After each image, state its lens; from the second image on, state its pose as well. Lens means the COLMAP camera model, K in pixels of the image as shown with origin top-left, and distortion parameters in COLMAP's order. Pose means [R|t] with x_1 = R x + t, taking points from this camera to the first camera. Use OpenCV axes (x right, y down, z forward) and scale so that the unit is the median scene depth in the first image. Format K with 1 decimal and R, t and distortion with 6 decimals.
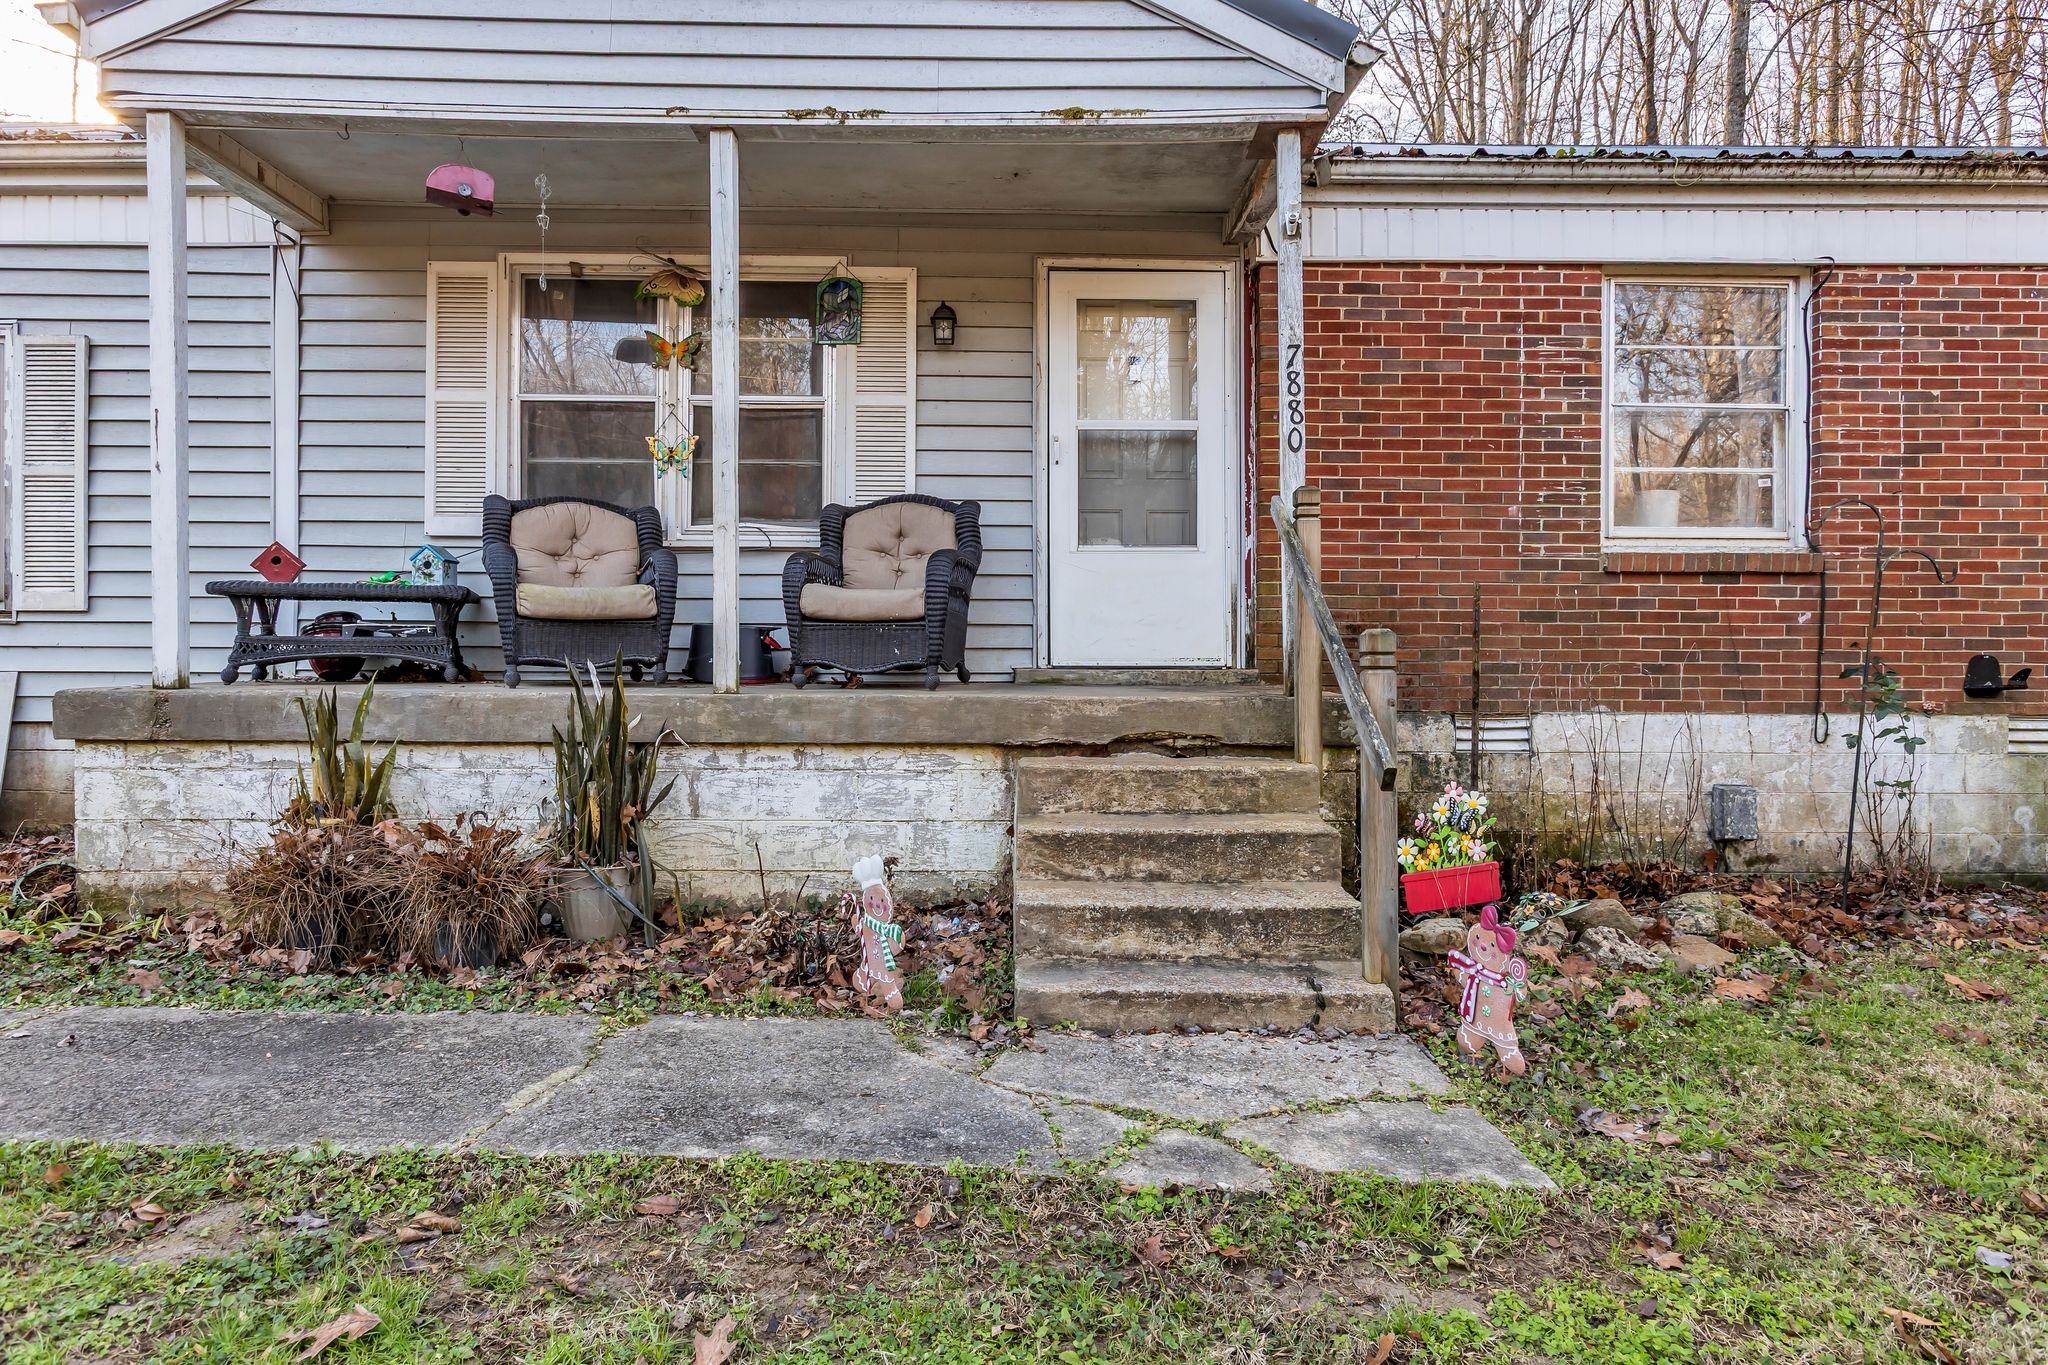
lens RADIAL K [[919.4, 0, 1029.7], [0, 919.4, 690.9], [0, 0, 1]] dist [-0.010719, 0.008095]
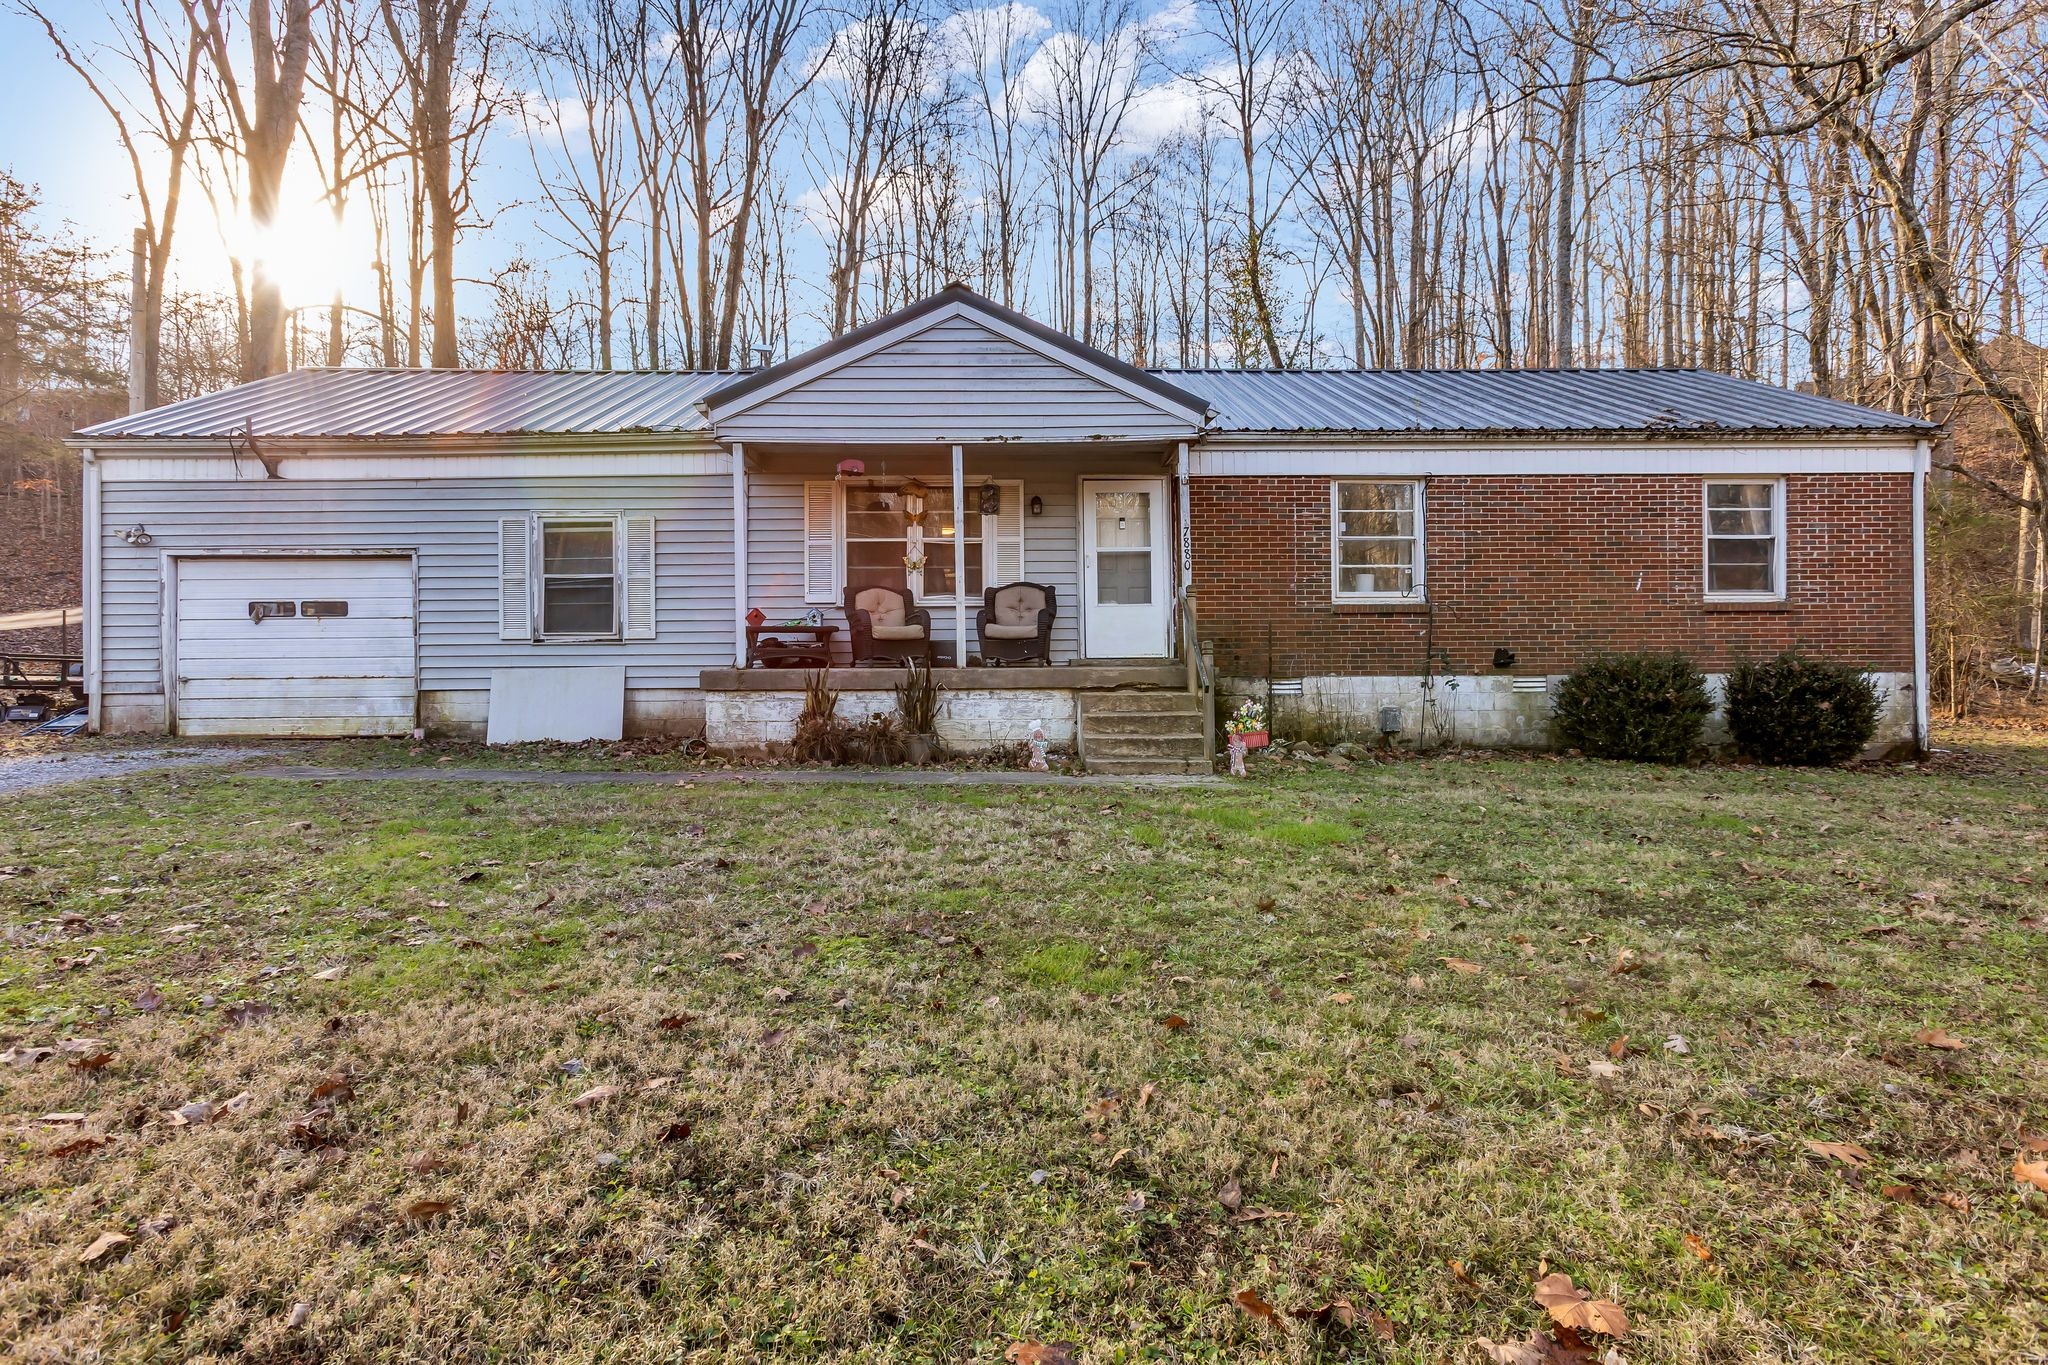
lens RADIAL K [[919.4, 0, 1018.4], [0, 919.4, 689.0], [0, 0, 1]] dist [-0.010719, 0.008095]
pose [[0.999925, -0.011435, 0.004449, -0.158424], [0.011486, 0.999868, -0.011527, 0.074656], [-0.004316, 0.011577, 0.999924, -1.275426]]
